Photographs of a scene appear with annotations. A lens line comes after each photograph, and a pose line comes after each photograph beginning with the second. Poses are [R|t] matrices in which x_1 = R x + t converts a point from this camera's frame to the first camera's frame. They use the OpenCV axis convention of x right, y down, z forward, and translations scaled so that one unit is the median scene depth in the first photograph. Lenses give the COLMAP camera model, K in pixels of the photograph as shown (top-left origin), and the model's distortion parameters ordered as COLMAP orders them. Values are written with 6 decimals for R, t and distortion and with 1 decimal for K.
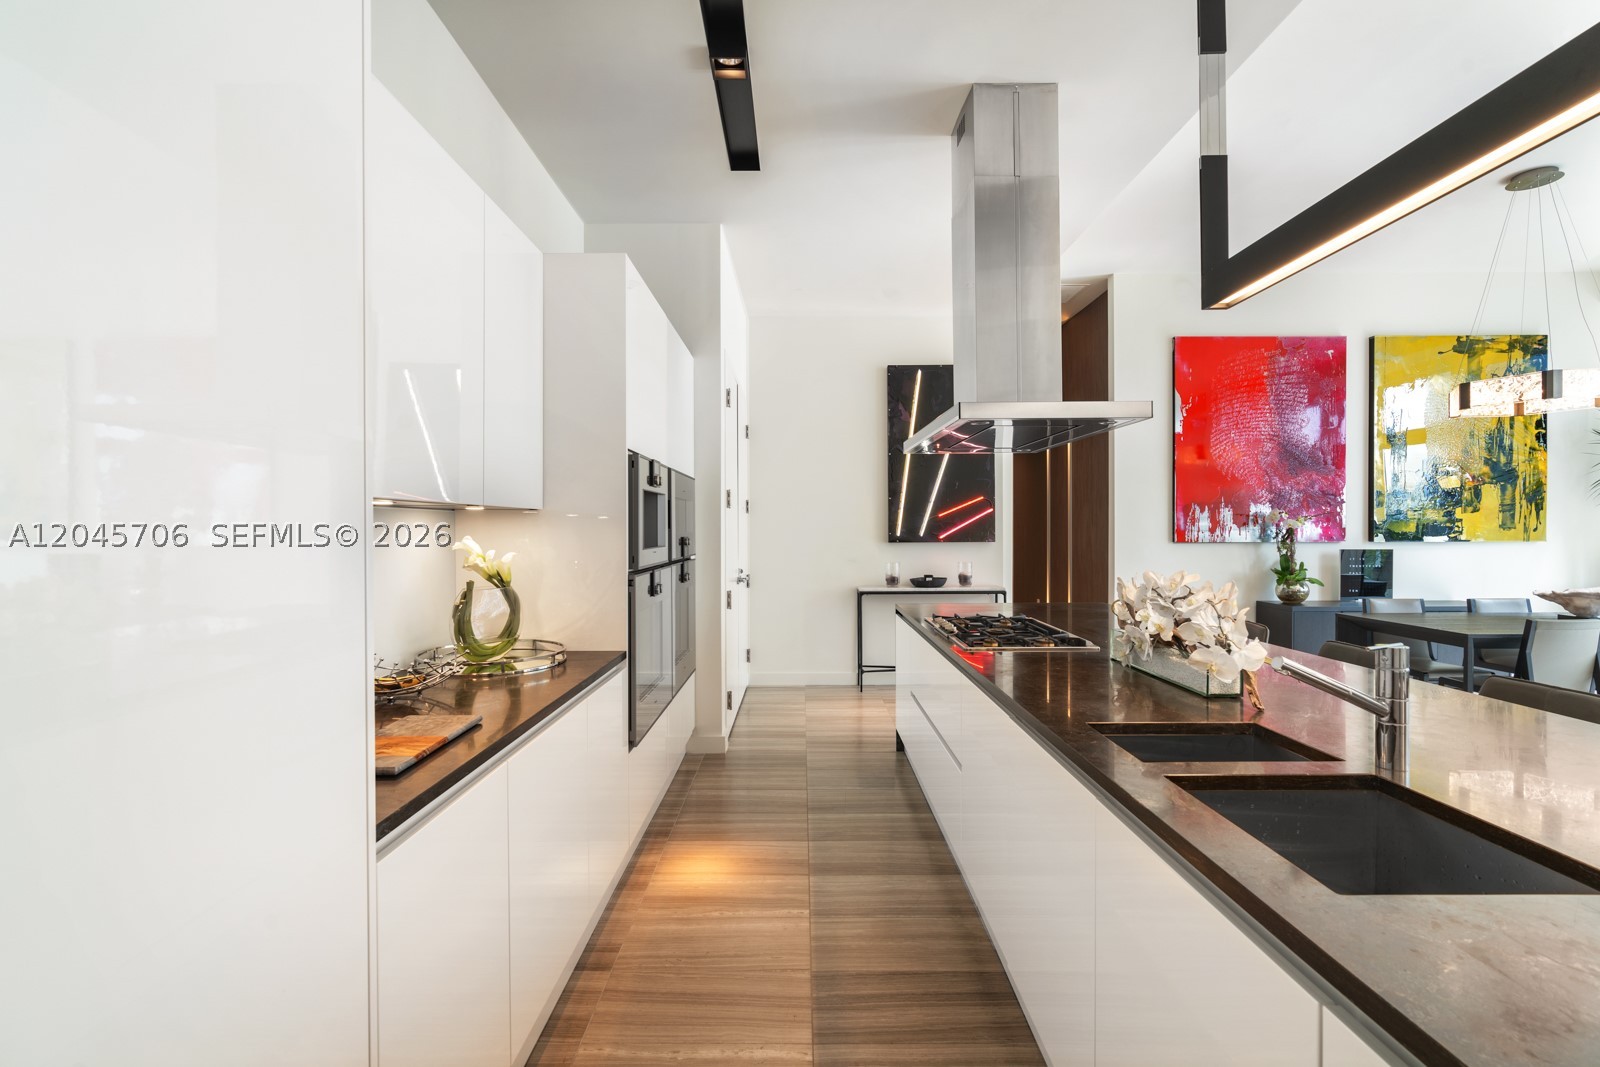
lens RADIAL K [[720.9, 0, 803.2], [0, 720.9, 532.8], [0, 0, 1]] dist [-0.010648, 0.004026]
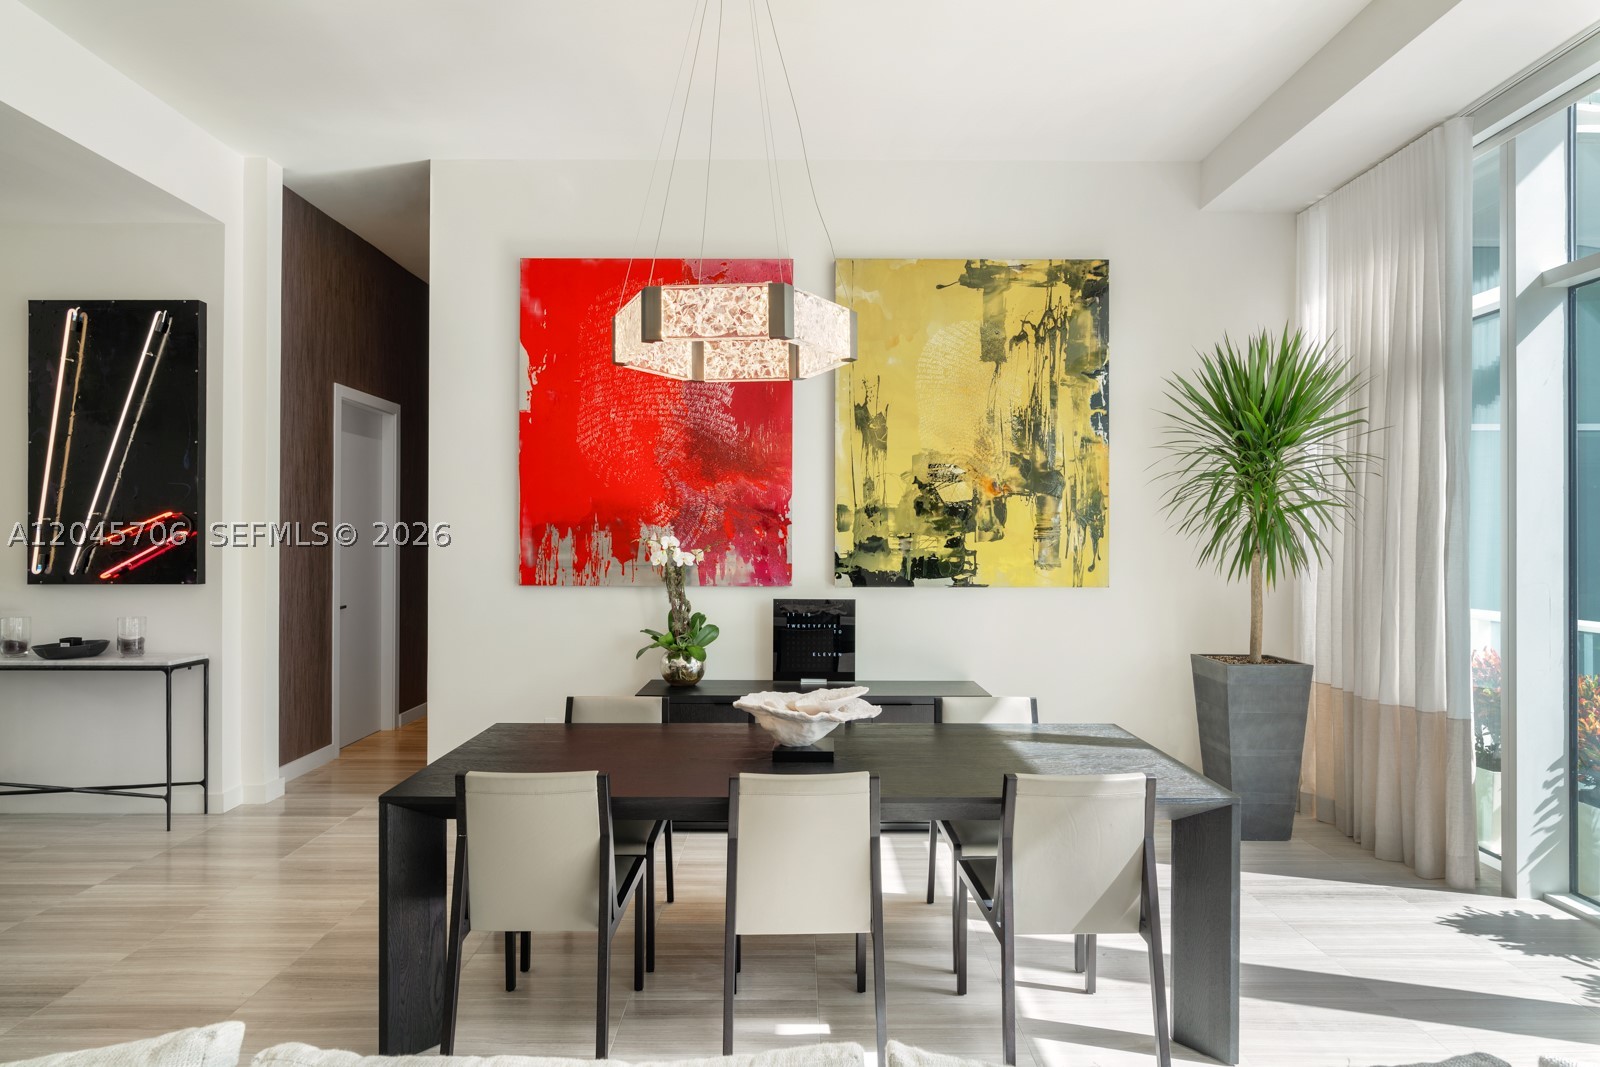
lens RADIAL K [[885.2, 0, 799.6], [0, 885.2, 528.8], [0, 0, 1]] dist [-0.006689, 0.003745]
pose [[0.999937, 0.005352, 0.009837, 0.759053], [-0.005191, 0.999853, -0.016340, -0.025125], [-0.009923, 0.016288, 0.999818, 0.228144]]
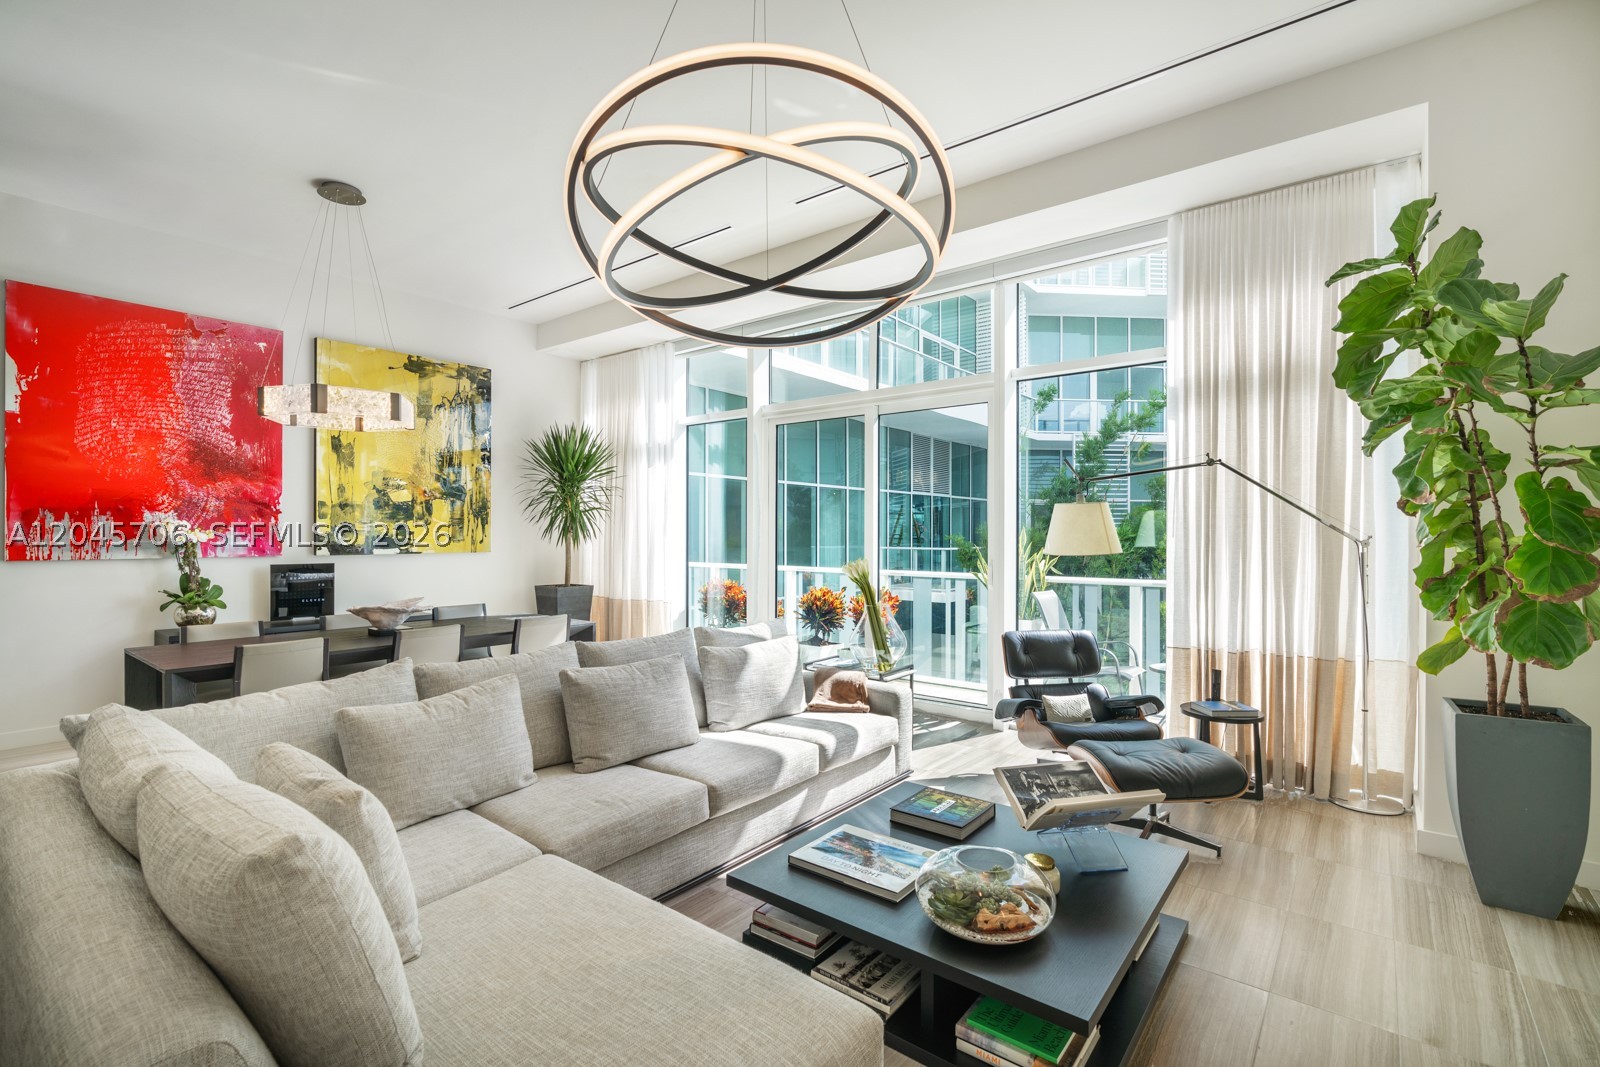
lens RADIAL K [[720.9, 0, 797.3], [0, 720.9, 535.7], [0, 0, 1]] dist [-0.010648, 0.004026]
pose [[0.621420, 0.001846, 0.783476, 0.450273], [-0.000316, 0.999998, -0.002106, -0.011516], [-0.783478, 0.001062, 0.621419, -0.081867]]
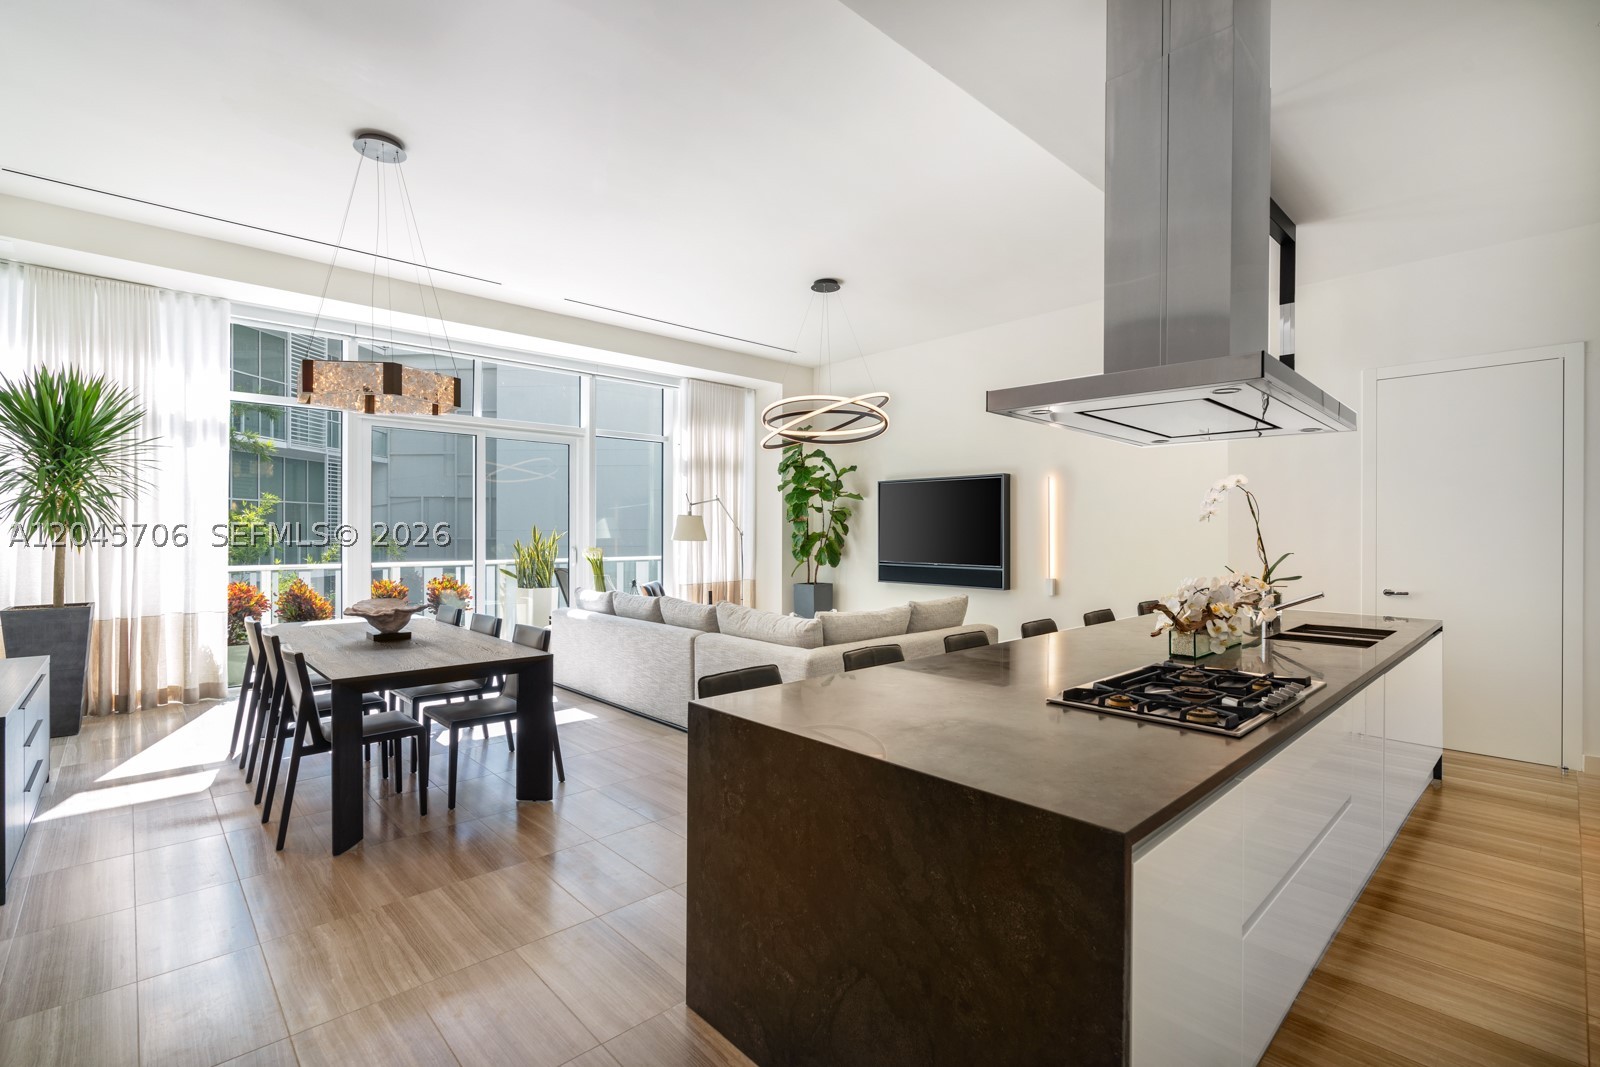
lens RADIAL K [[720.9, 0, 798.9], [0, 720.9, 533.6], [0, 0, 1]] dist [-0.010648, 0.004026]
pose [[-0.687395, 0.001983, 0.726281, 0.000767], [0.002899, 0.999996, 0.000014, -0.010196], [-0.726278, 0.002116, -0.687398, 0.886883]]
